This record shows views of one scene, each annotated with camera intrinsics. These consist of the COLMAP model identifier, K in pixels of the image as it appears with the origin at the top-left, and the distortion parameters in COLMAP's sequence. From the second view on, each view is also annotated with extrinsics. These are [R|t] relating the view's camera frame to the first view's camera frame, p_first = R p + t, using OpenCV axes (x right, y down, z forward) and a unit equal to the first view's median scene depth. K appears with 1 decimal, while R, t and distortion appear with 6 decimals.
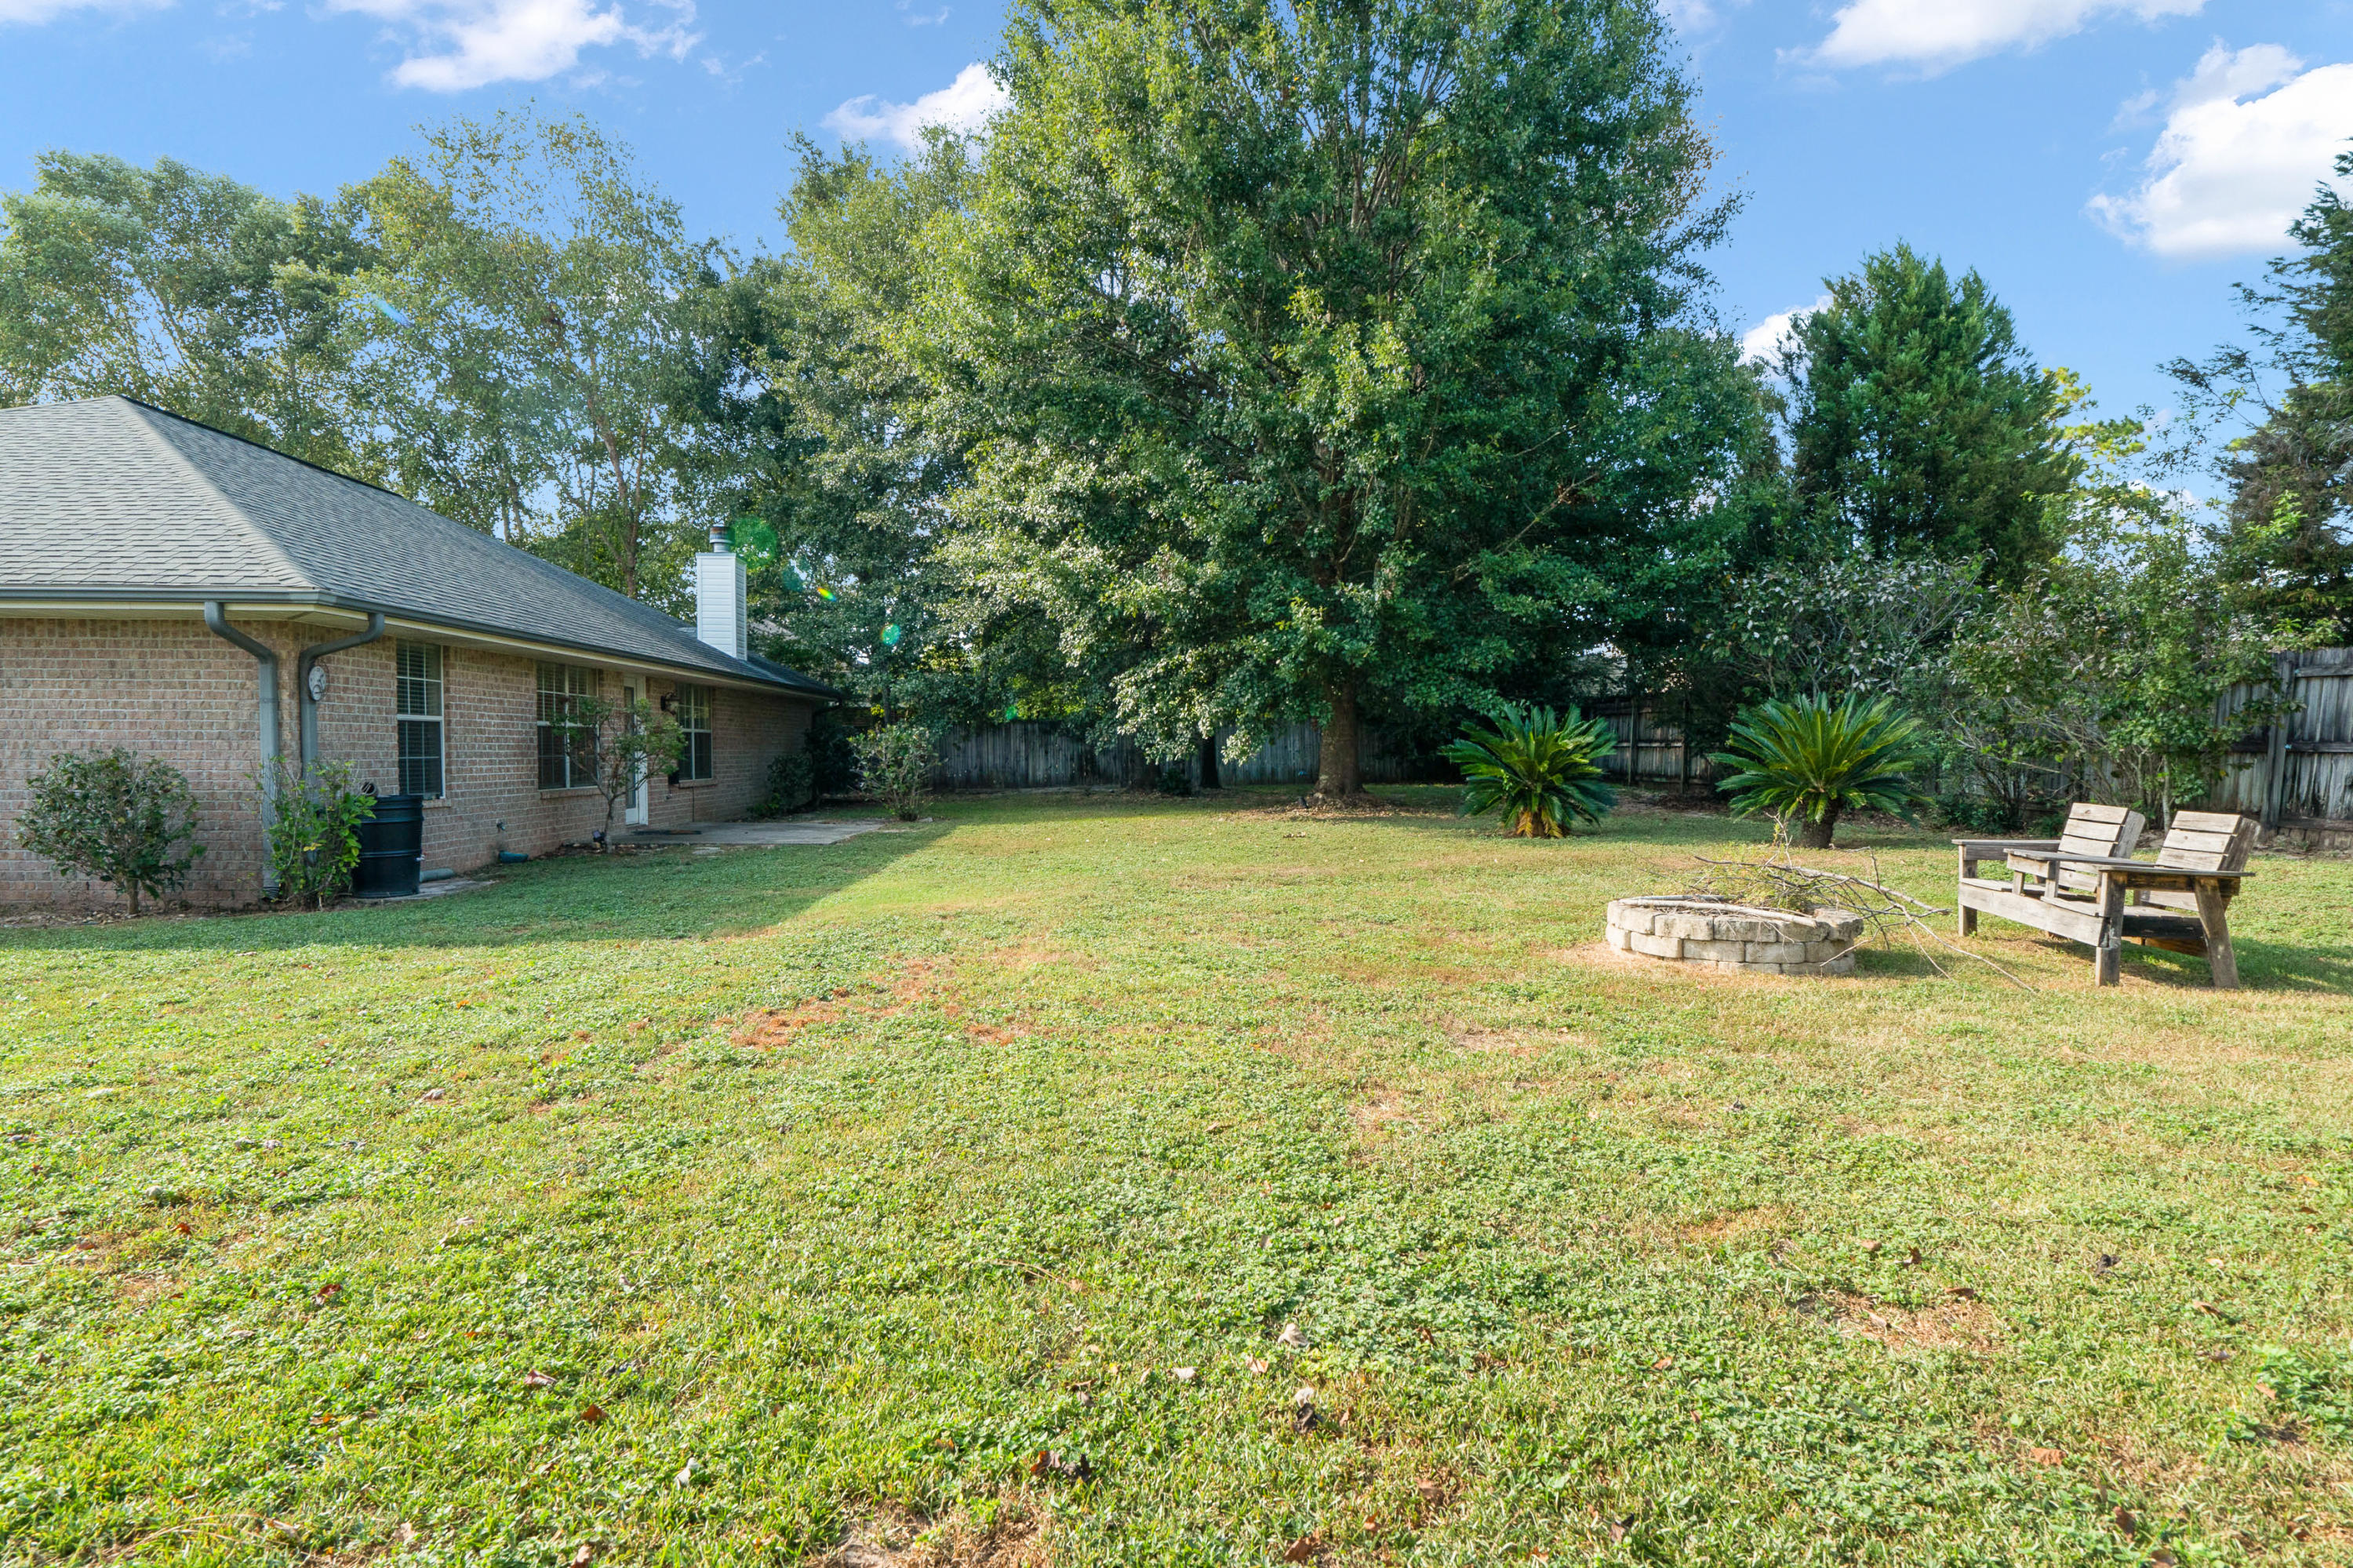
lens RADIAL K [[1265.4, 0, 1167.5], [0, 1265.4, 771.7], [0, 0, 1]] dist [0.004111, -0.002164]
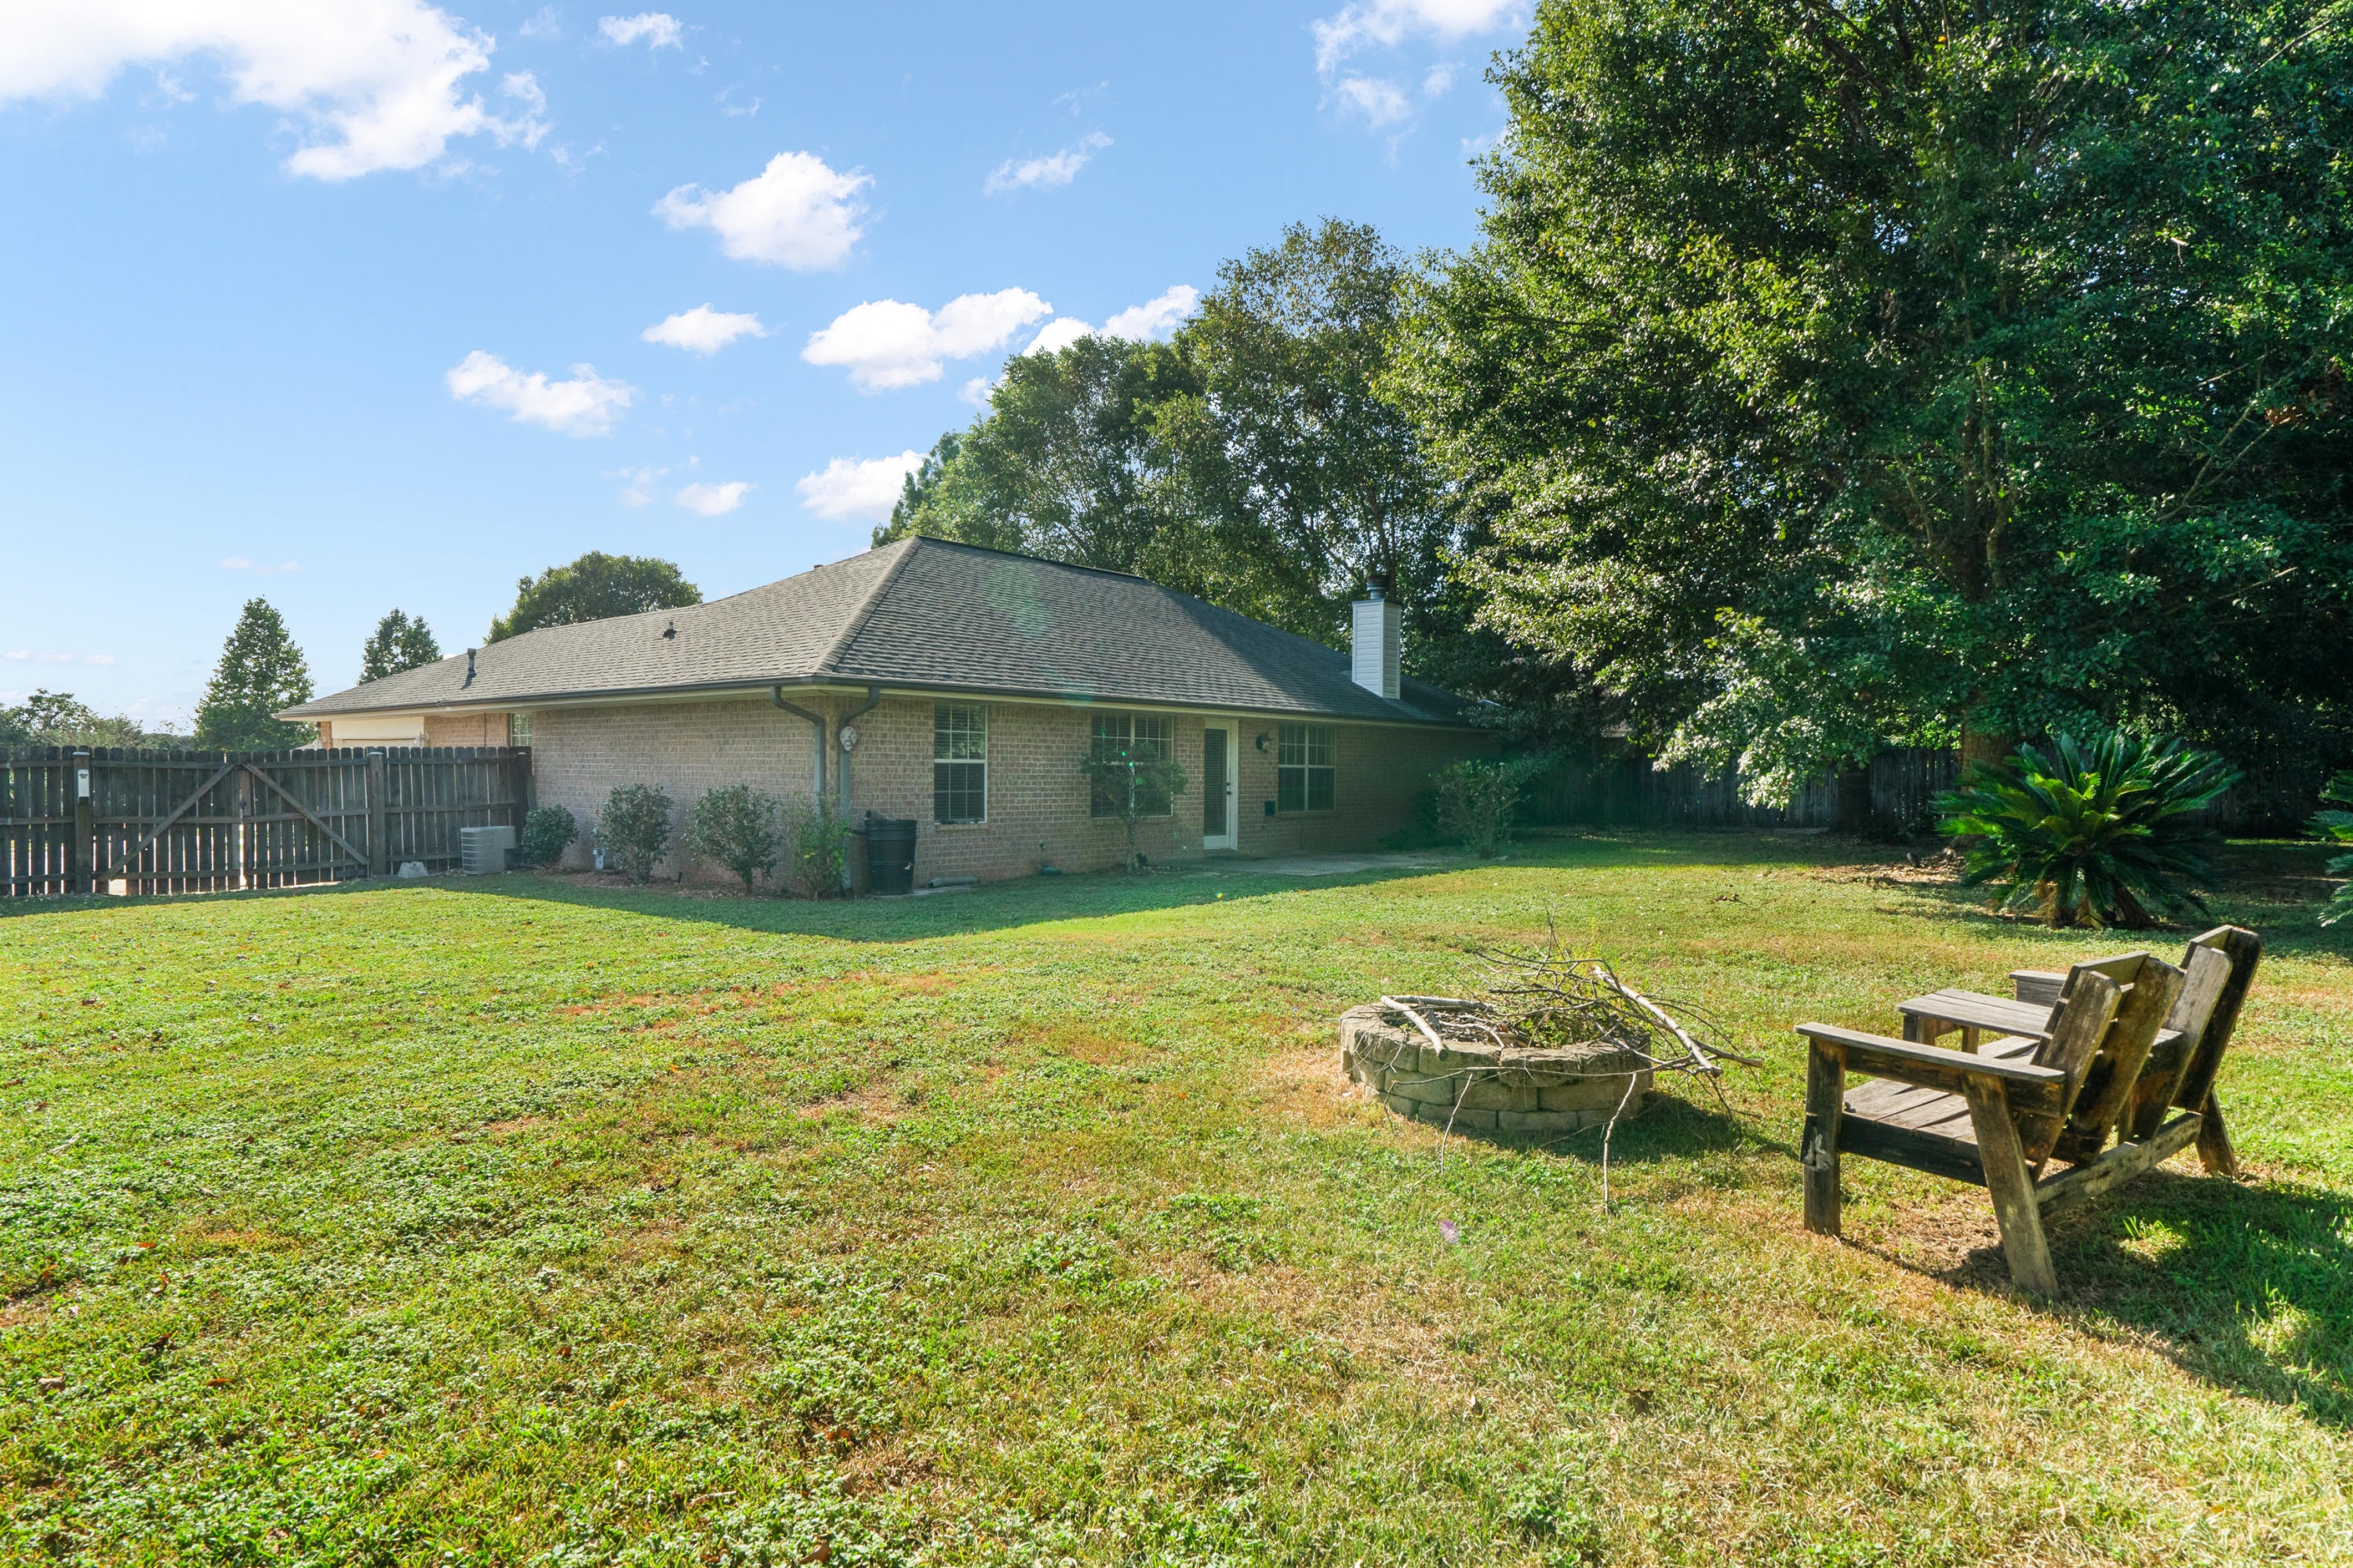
lens RADIAL K [[1265.4, 0, 1167.4], [0, 1265.4, 788.7], [0, 0, 1]] dist [0.004111, -0.002164]
pose [[0.745121, 0.012545, -0.666811, 0.464576], [-0.016455, 0.999865, 0.000422, -0.018538], [0.666726, 0.010658, 0.745227, 0.168578]]
